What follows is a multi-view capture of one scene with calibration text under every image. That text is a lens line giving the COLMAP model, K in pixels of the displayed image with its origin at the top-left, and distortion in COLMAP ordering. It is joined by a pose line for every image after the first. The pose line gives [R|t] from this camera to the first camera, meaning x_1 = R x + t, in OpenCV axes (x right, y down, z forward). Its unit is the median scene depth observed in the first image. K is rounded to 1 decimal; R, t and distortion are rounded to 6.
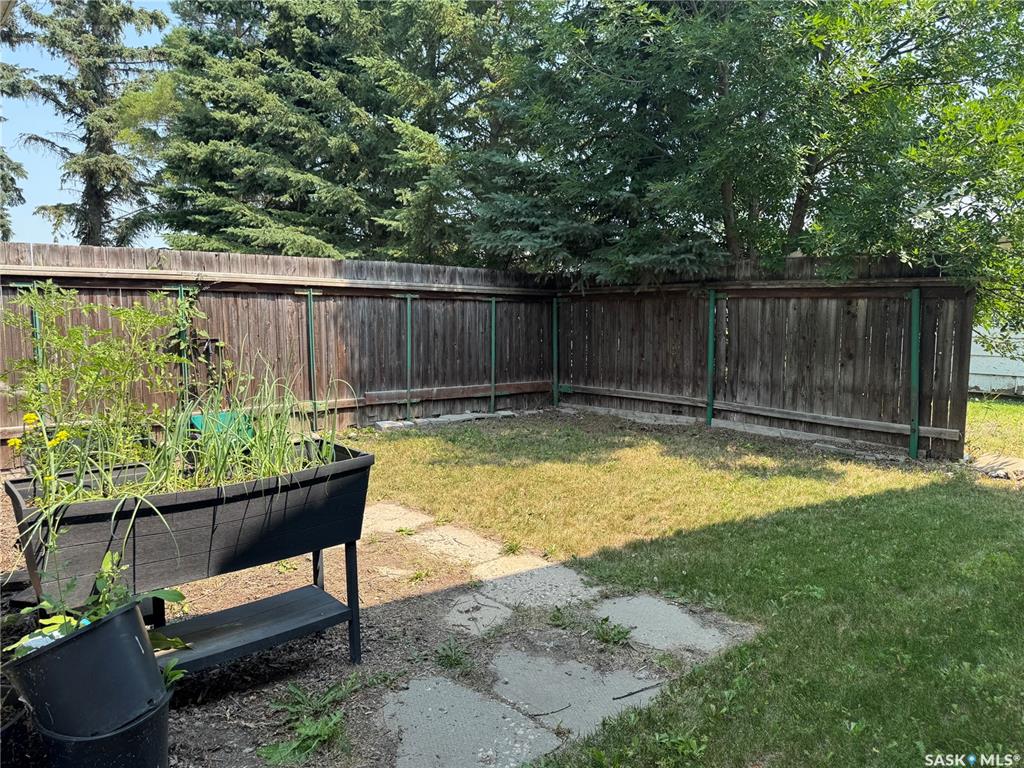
lens RADIAL K [[695.6, 0, 512.0], [0, 695.6, 384.0], [0, 0, 1]] dist [-0.002003, 0.001832]
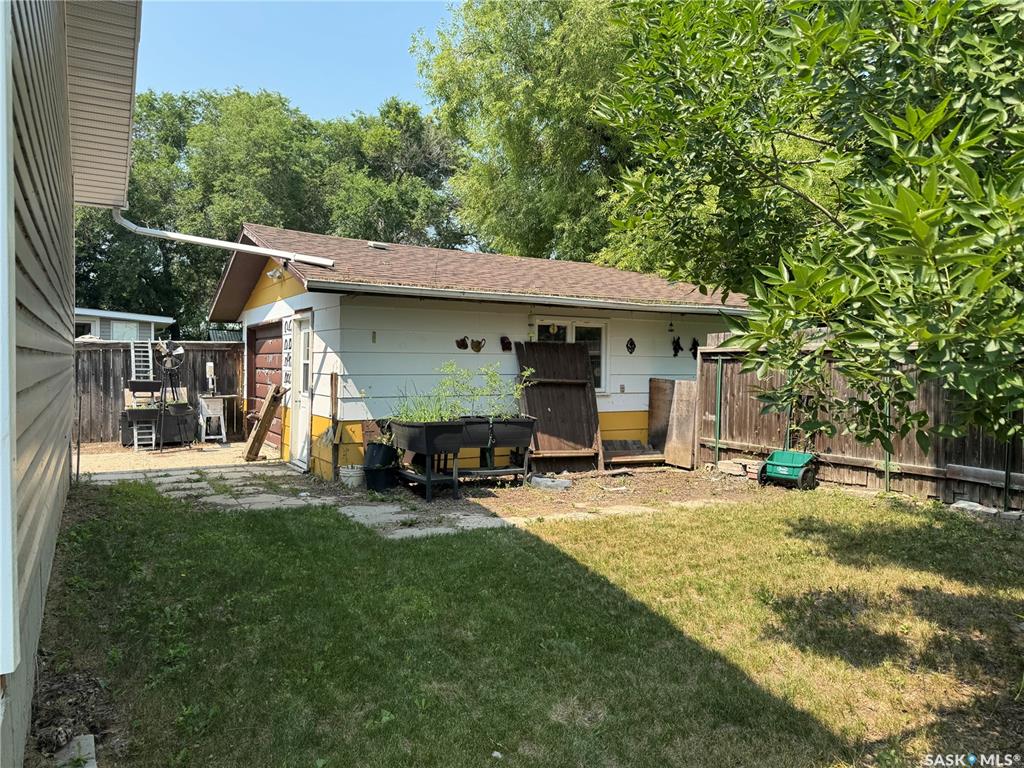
lens RADIAL K [[724.4, 0, 512.0], [0, 724.4, 384.0], [0, 0, 1]] dist [-0.003500, -0.003036]
pose [[-0.190180, 0.026926, -0.981380, 0.851728], [-0.116094, 0.991993, 0.049715, -0.074913], [0.974861, 0.123388, -0.185531, 0.626014]]
